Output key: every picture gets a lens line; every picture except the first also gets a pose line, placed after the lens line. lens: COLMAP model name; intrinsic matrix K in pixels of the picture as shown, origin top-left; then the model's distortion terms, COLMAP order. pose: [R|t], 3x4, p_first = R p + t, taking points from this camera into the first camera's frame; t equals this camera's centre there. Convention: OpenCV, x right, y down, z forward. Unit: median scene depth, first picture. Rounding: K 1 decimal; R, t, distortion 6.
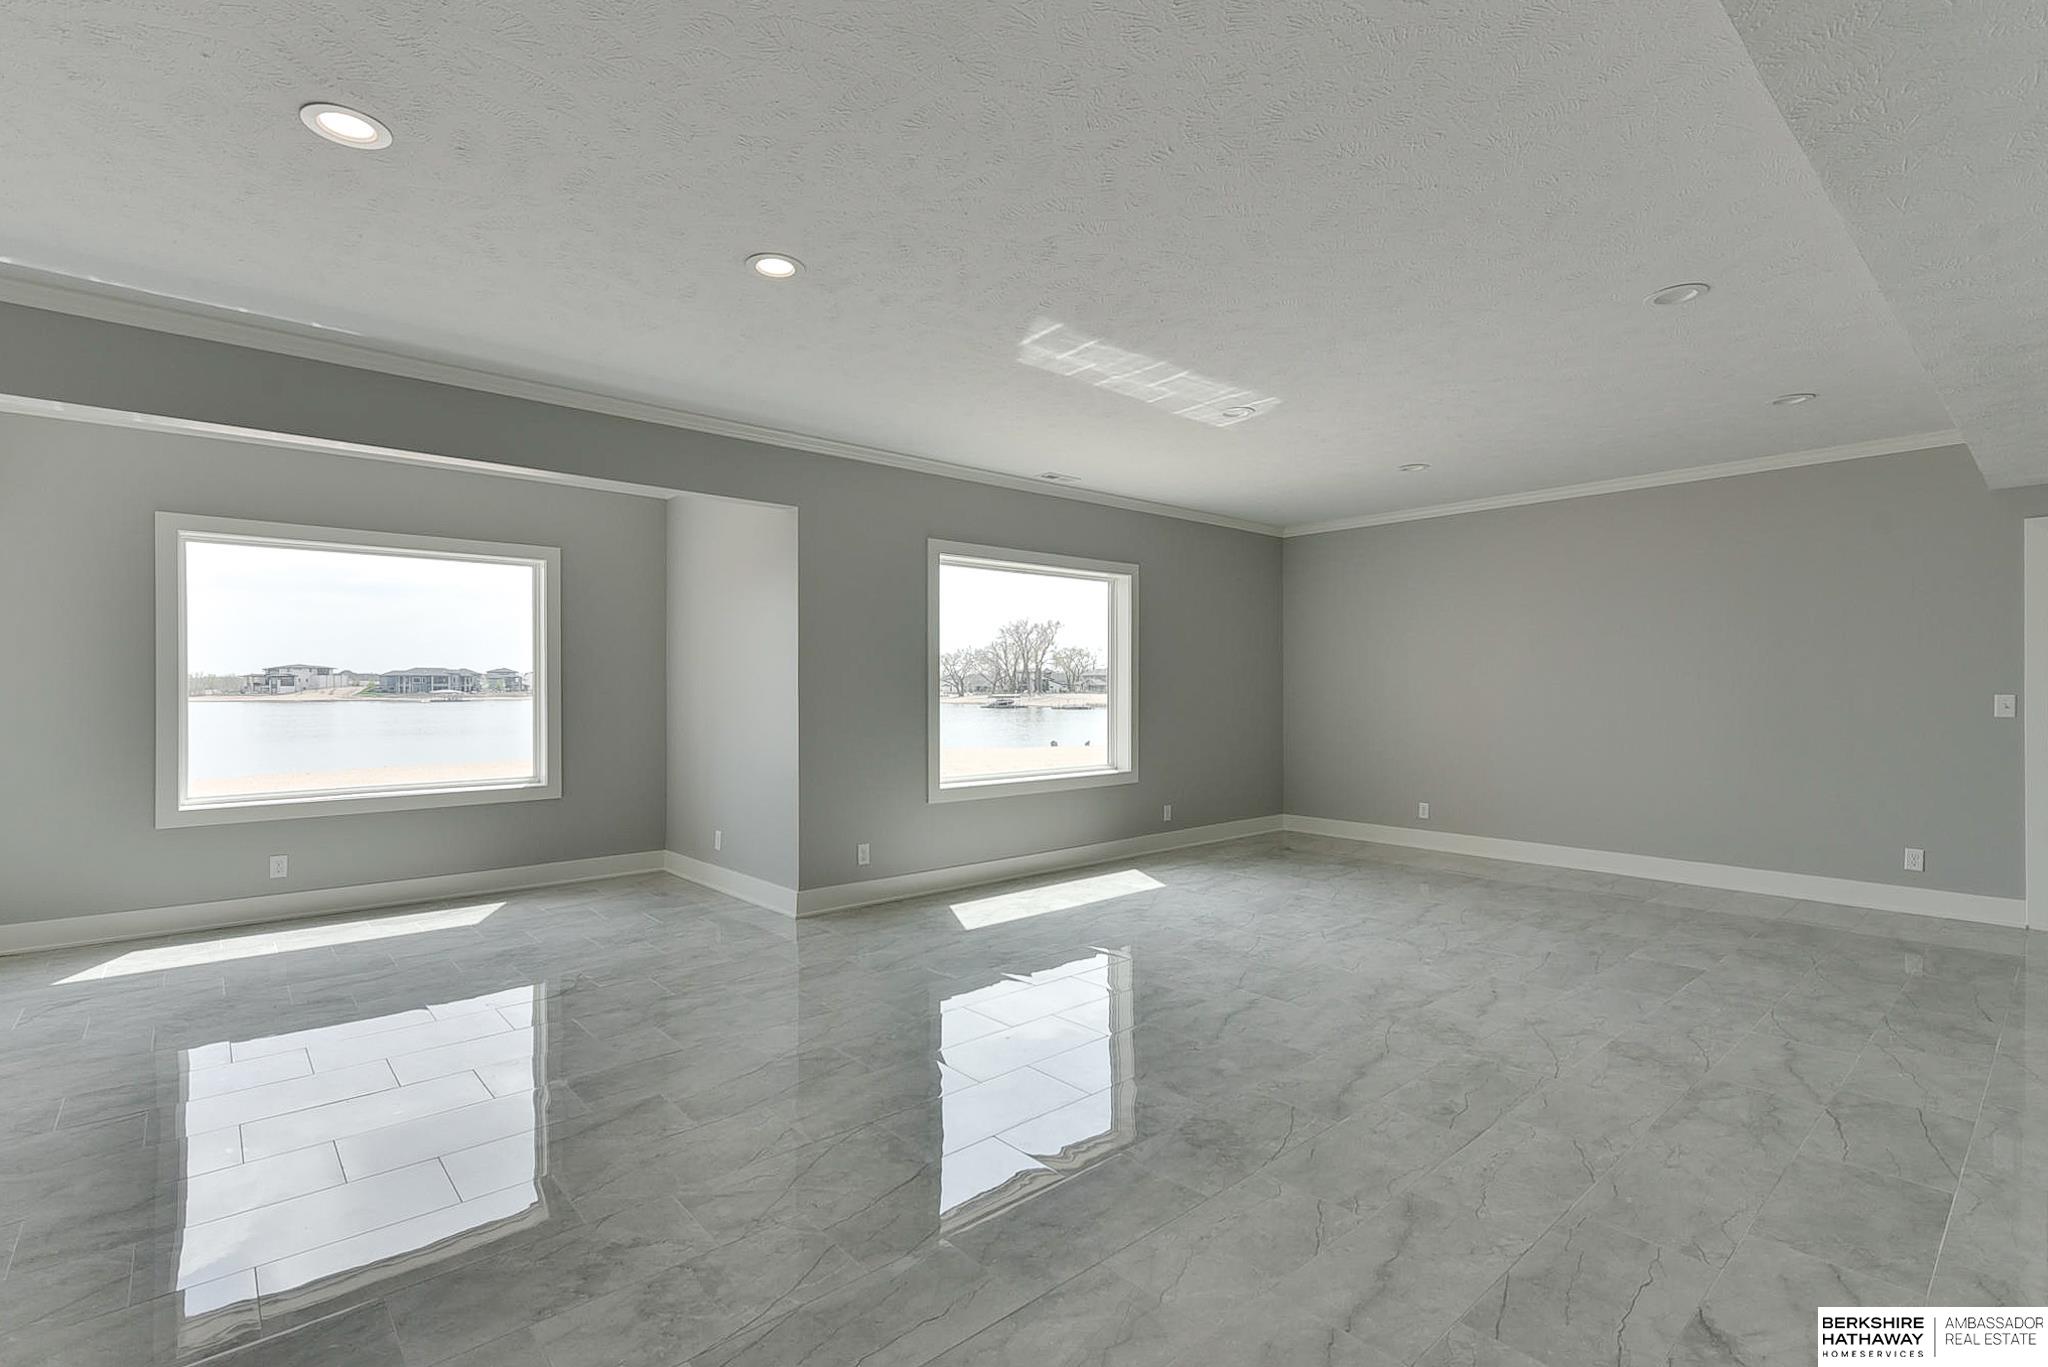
lens RADIAL K [[935.5, 0, 1014.4], [0, 935.5, 685.5], [0, 0, 1]] dist [0.001590, 0.000408]
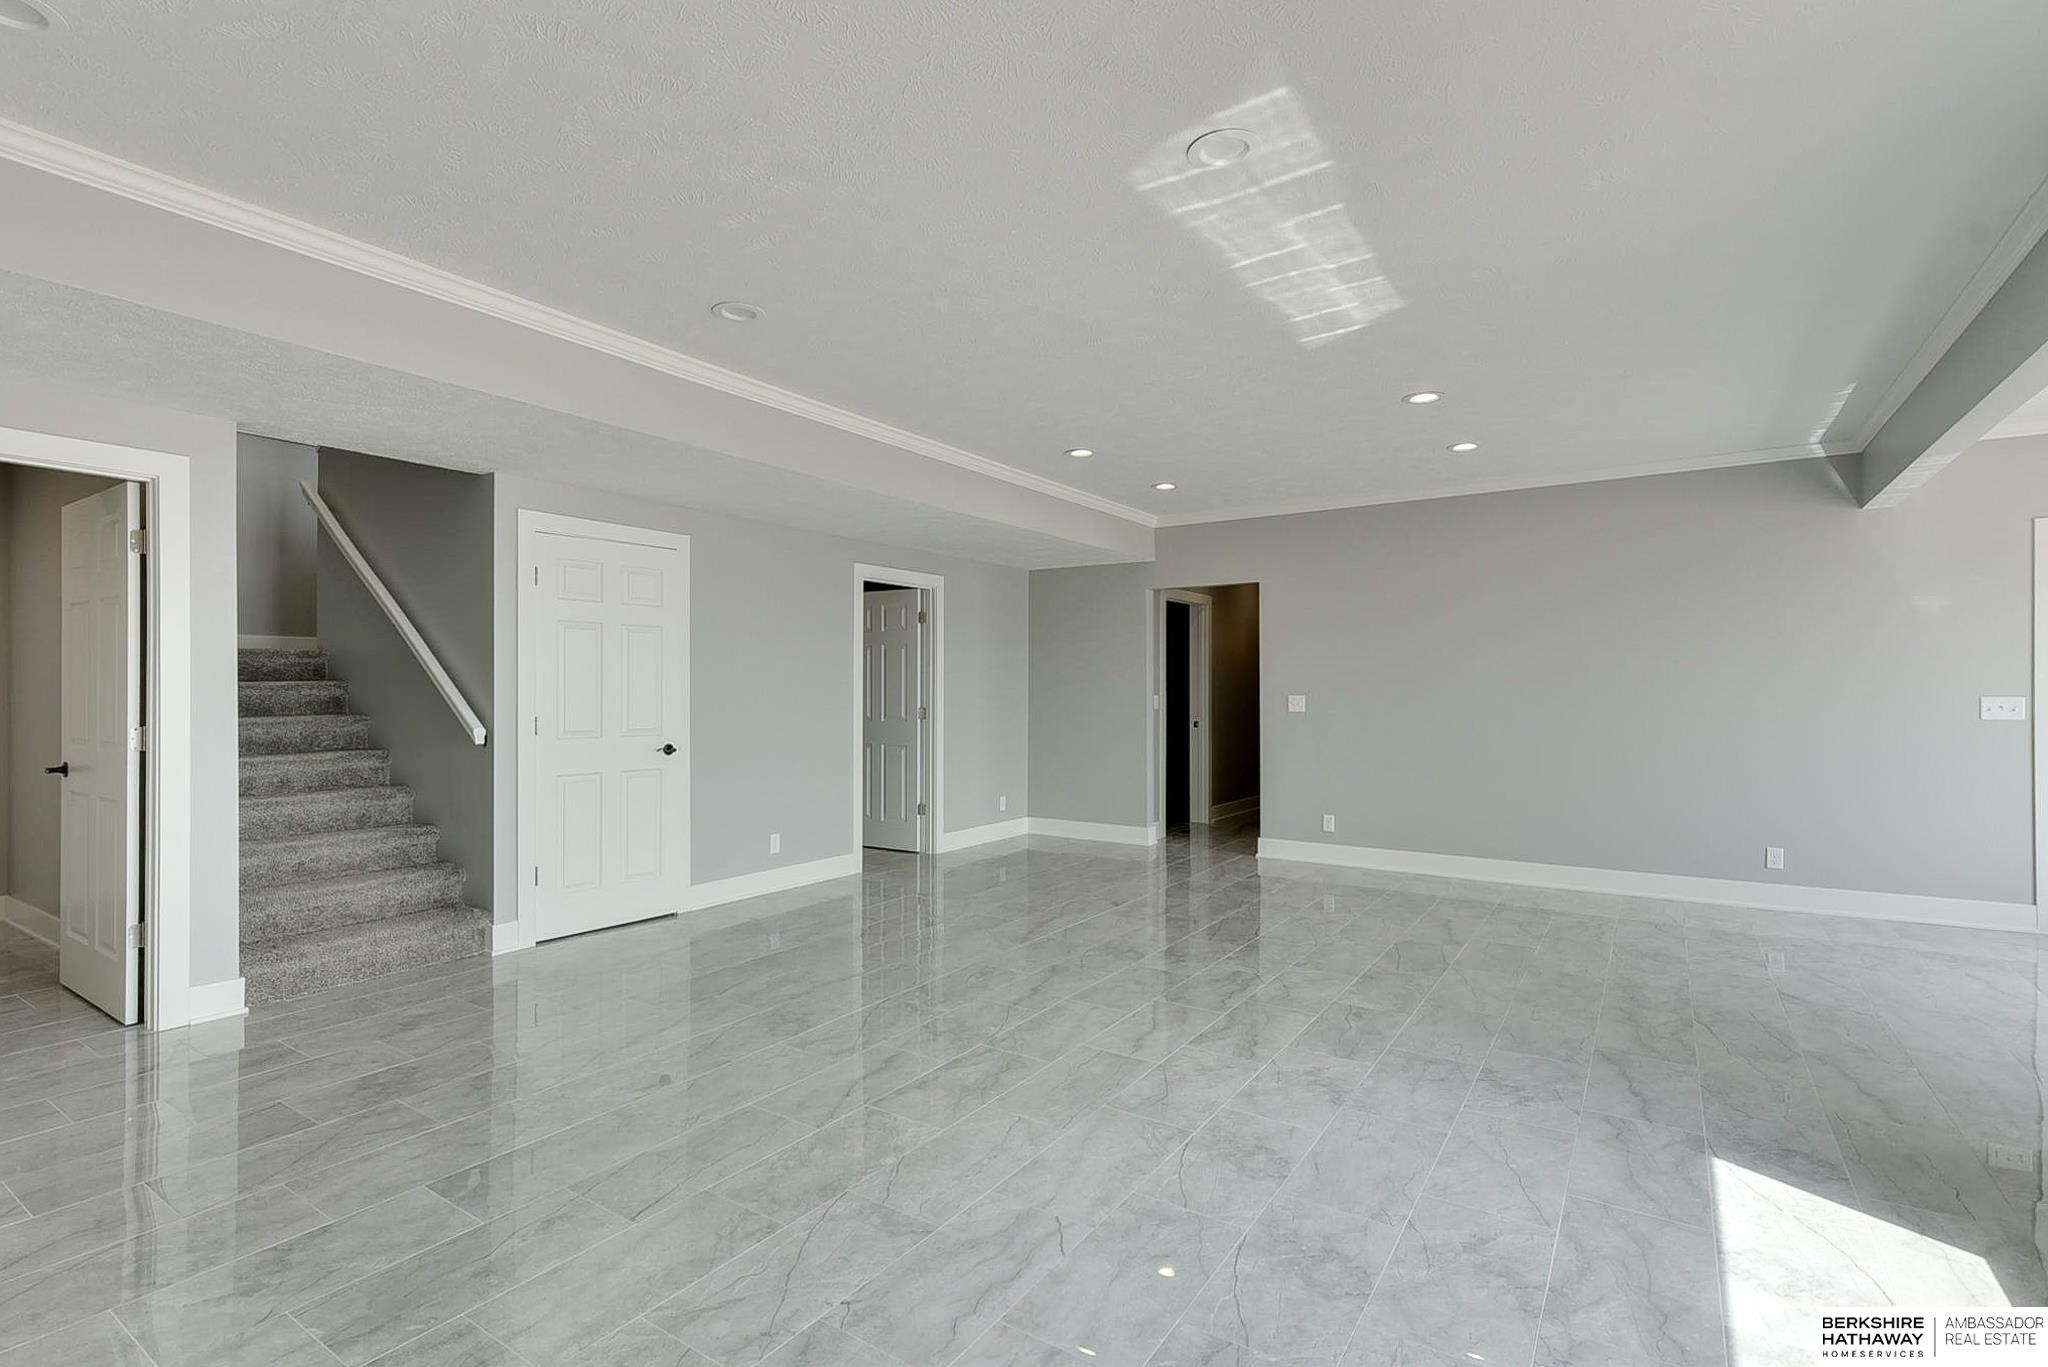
lens RADIAL K [[967.9, 0, 992.1], [0, 967.9, 691.9], [0, 0, 1]] dist [-0.000273, -0.000549]
pose [[-0.970891, 0.002942, -0.239505, 0.601888], [0.002873, 0.999996, 0.000635, 0.001881], [0.239506, -0.000072, -0.970895, 1.840818]]
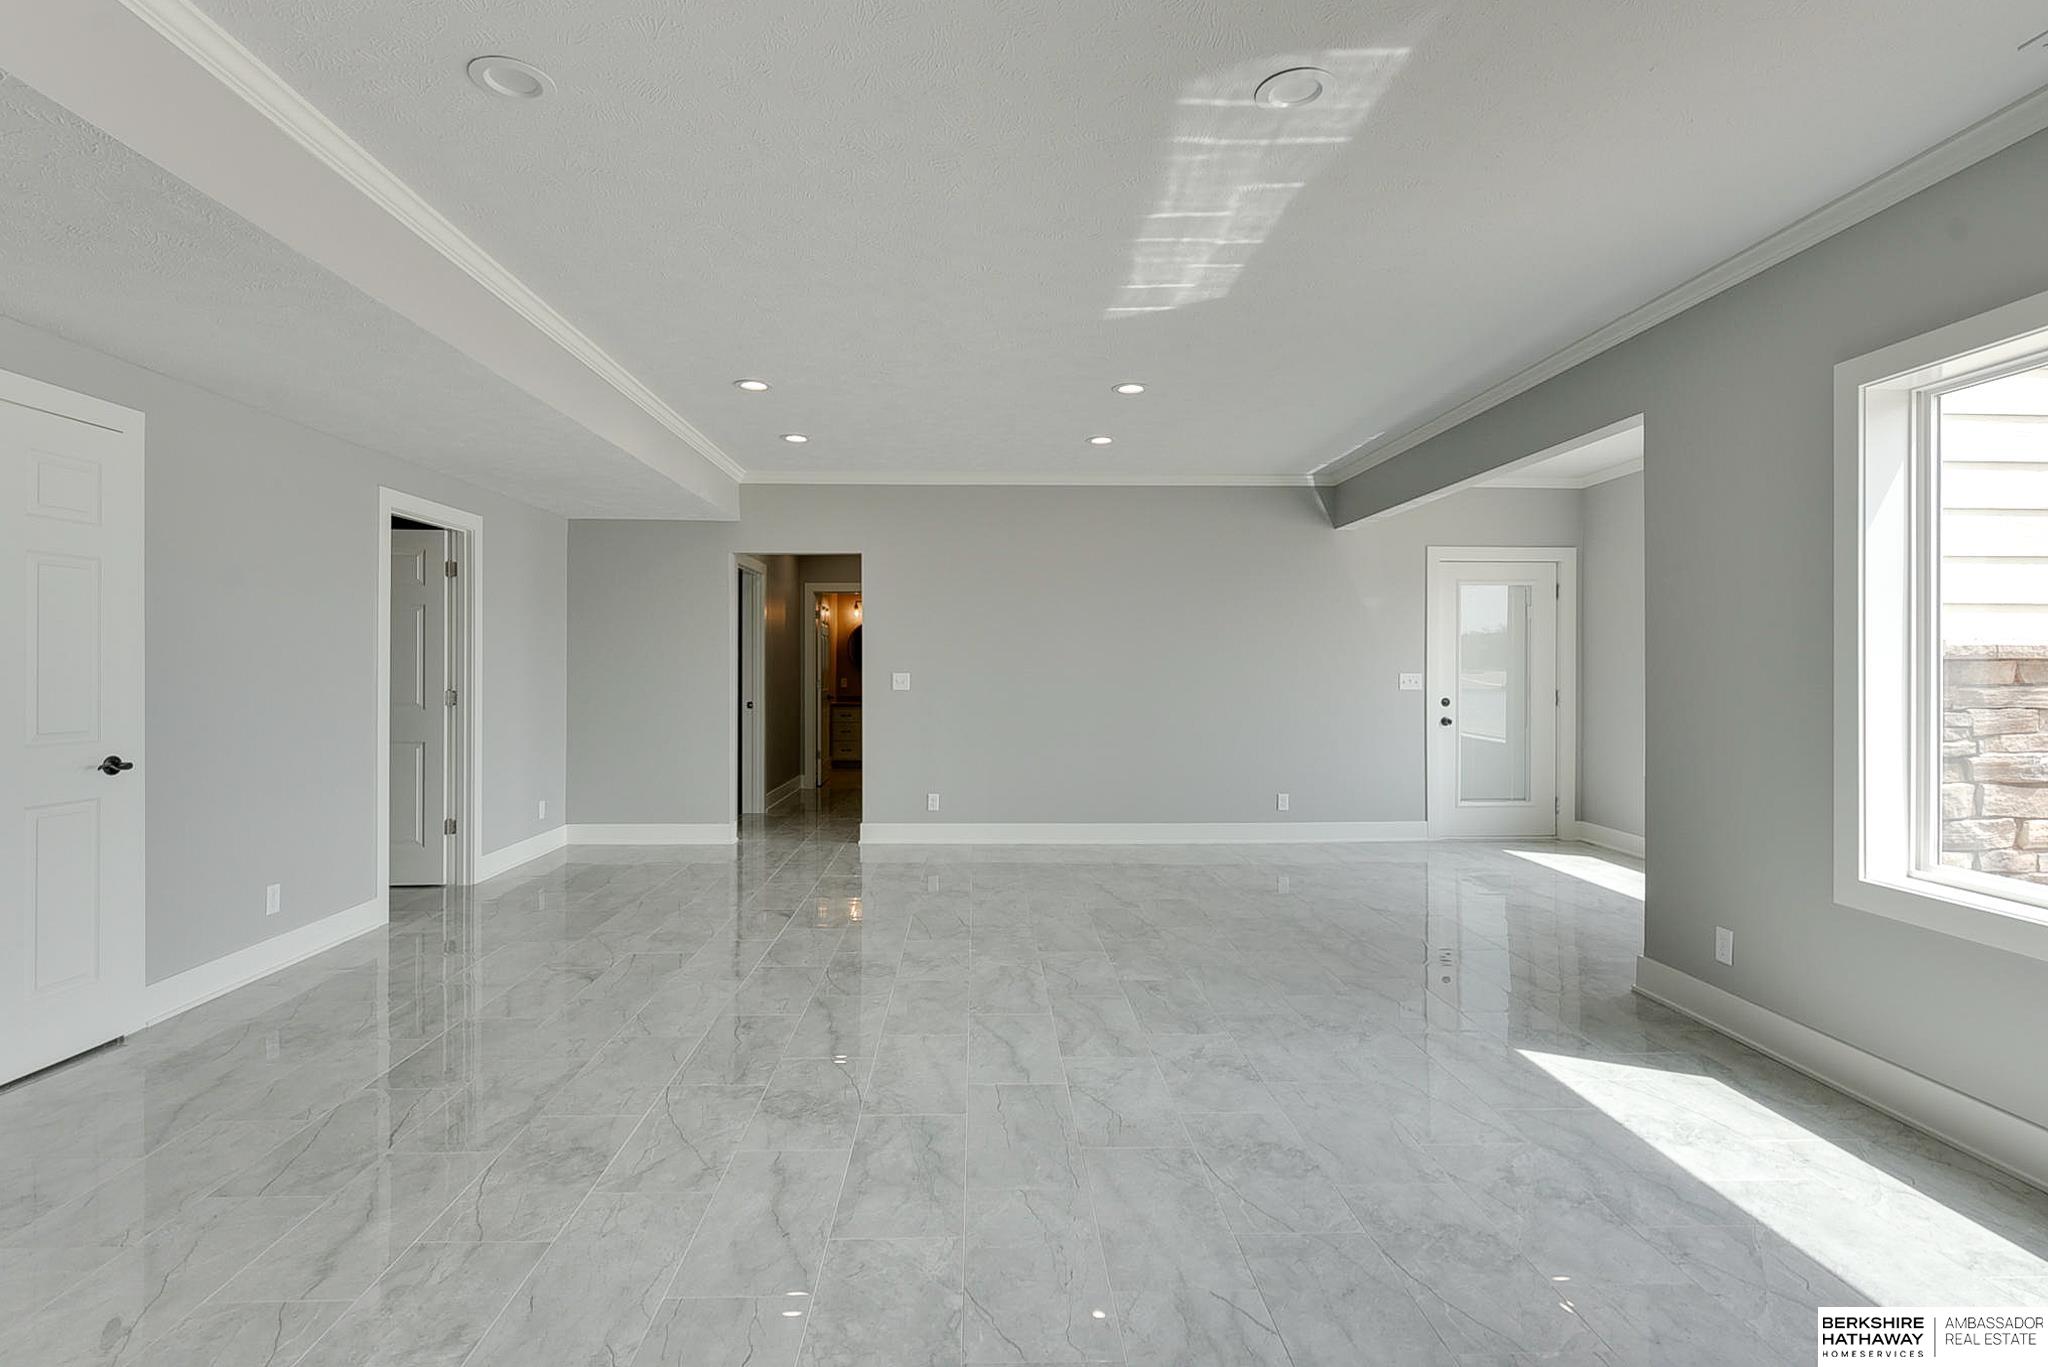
lens RADIAL K [[1001.4, 0, 999.4], [0, 1001.4, 672.5], [0, 0, 1]] dist [0.006572, -0.000230]
pose [[-0.641397, 0.005268, -0.767191, 0.900759], [0.001843, 0.999984, 0.005326, 0.001058], [0.767207, 0.002002, -0.641396, 1.508584]]
